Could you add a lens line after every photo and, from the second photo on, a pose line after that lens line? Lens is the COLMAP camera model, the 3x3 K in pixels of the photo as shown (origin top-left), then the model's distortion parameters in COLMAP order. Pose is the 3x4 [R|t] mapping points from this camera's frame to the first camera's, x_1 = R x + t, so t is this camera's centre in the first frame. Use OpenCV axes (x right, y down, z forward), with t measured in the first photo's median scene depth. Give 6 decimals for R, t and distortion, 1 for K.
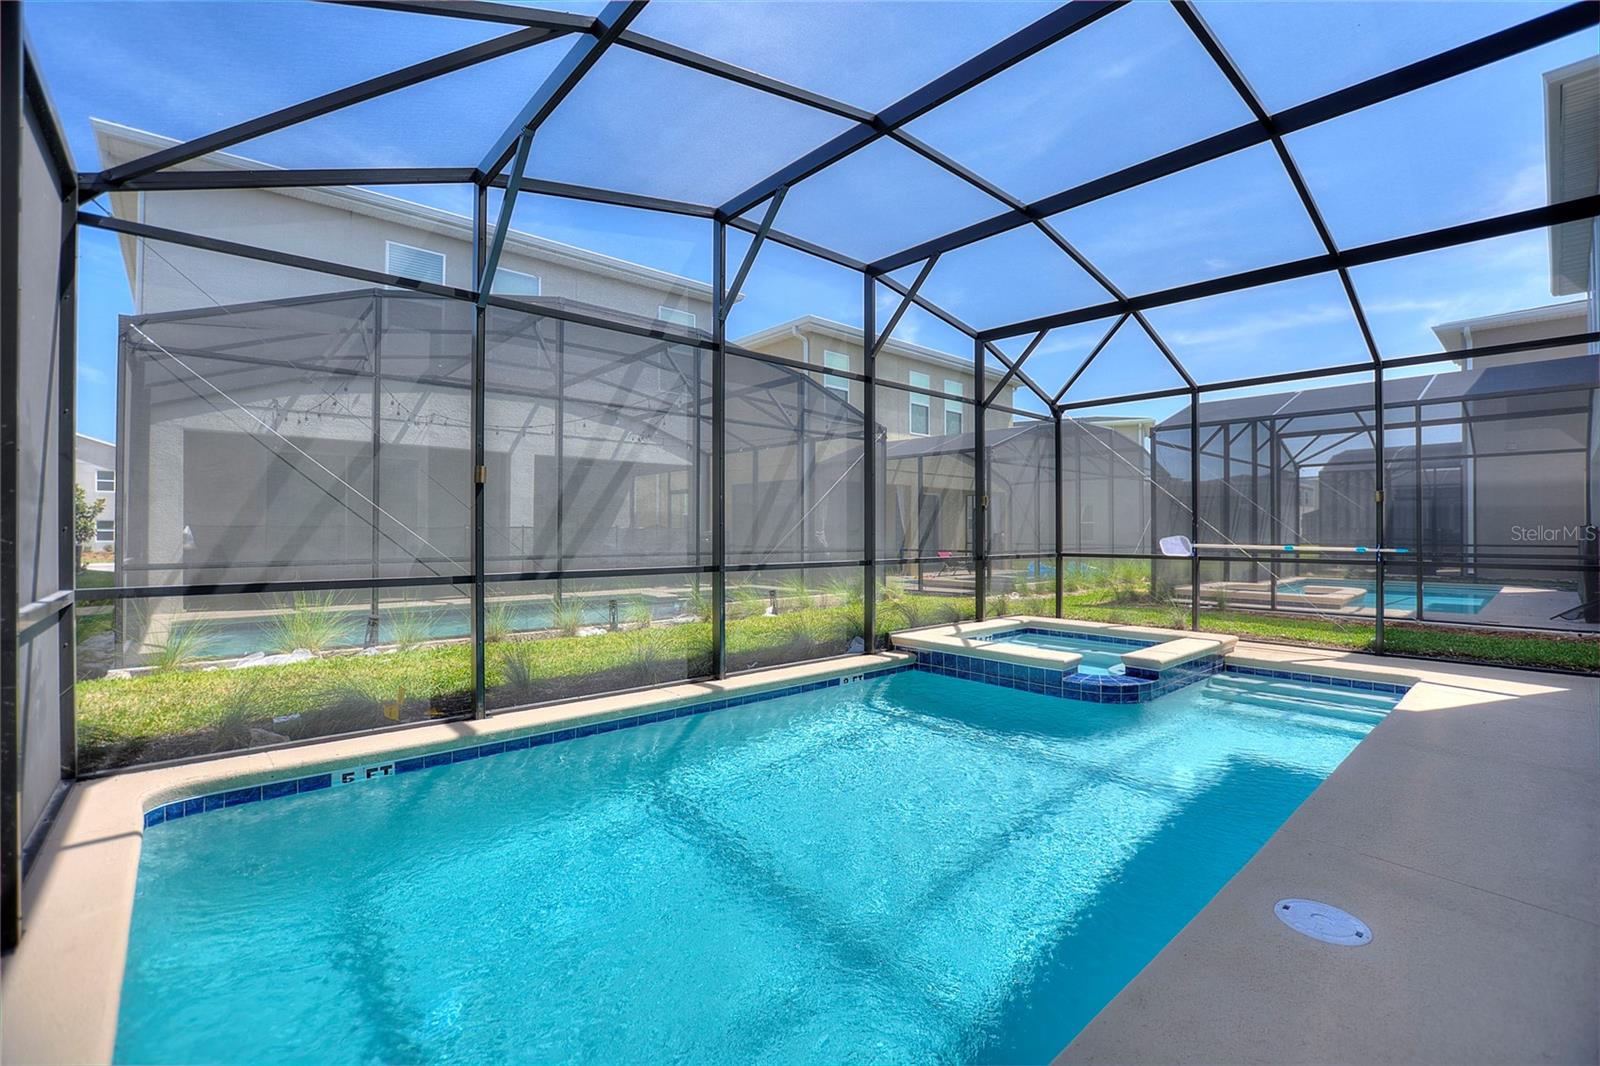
lens RADIAL K [[691.8, 0, 816.8], [0, 691.8, 531.8], [0, 0, 1]] dist [-0.002769, 0.003852]
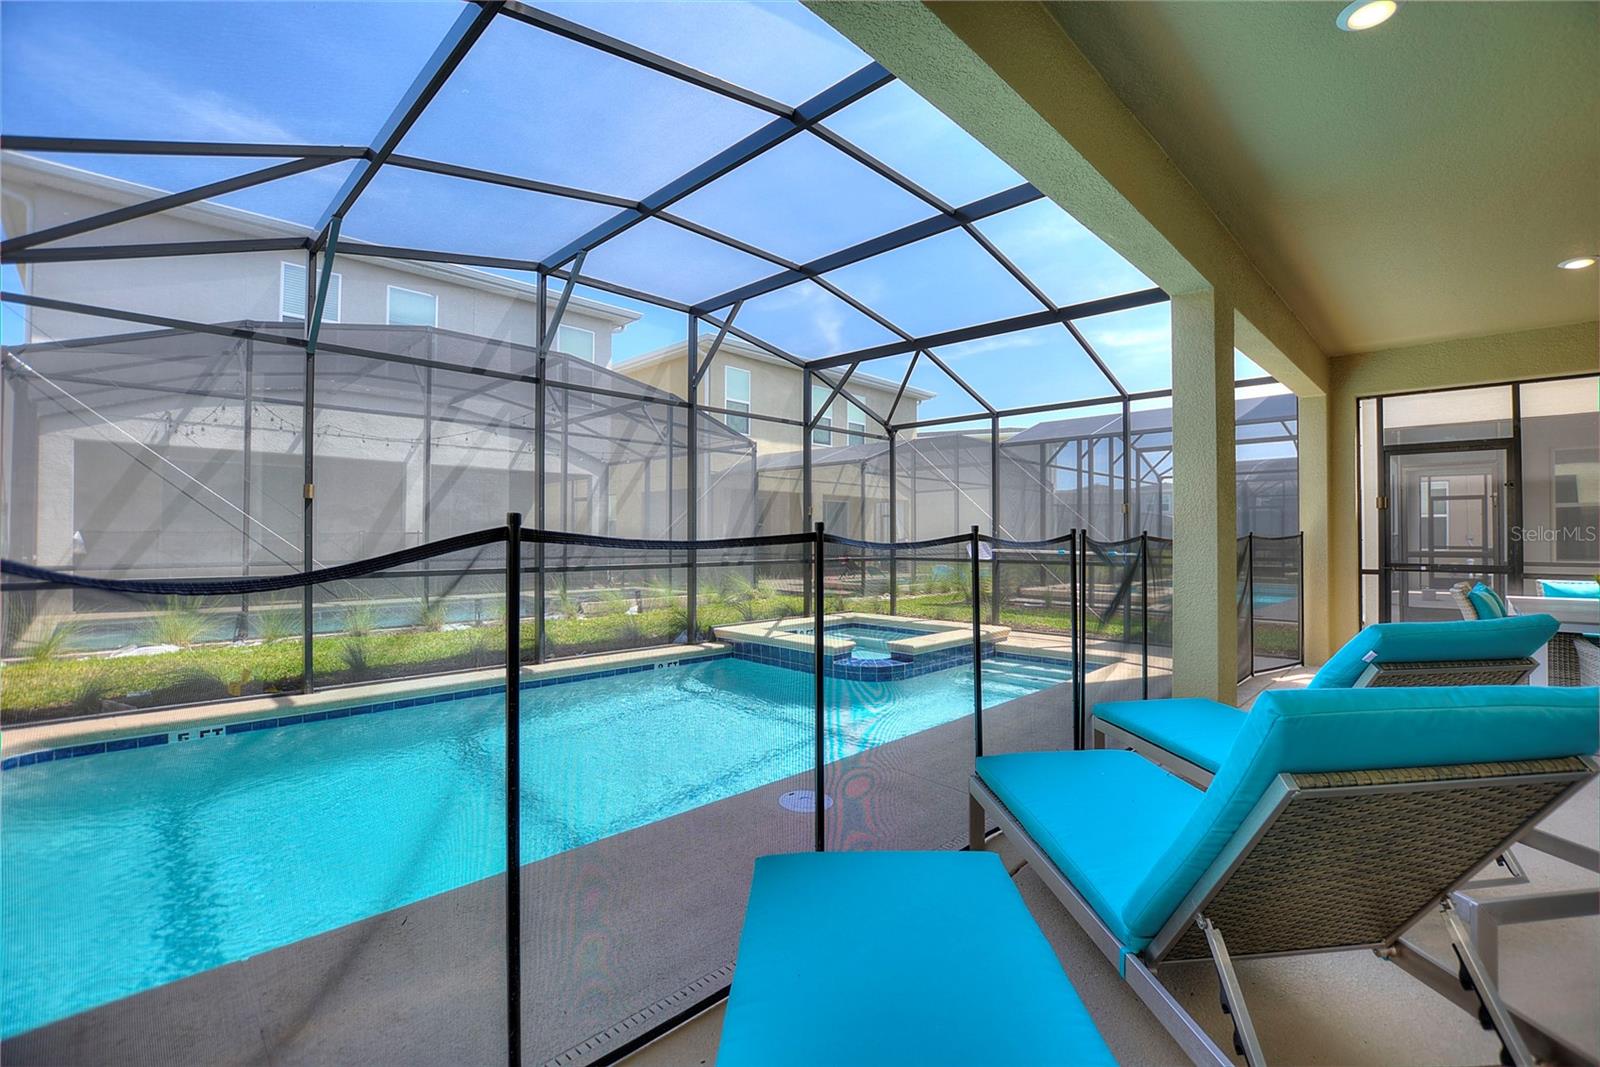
lens RADIAL K [[691.8, 0, 797.6], [0, 691.8, 538.1], [0, 0, 1]] dist [-0.002769, 0.003852]
pose [[0.998823, 0.000740, 0.048504, 0.199739], [-0.000881, 0.999995, 0.002894, -0.004077], [-0.048501, -0.002933, 0.998819, -0.161479]]
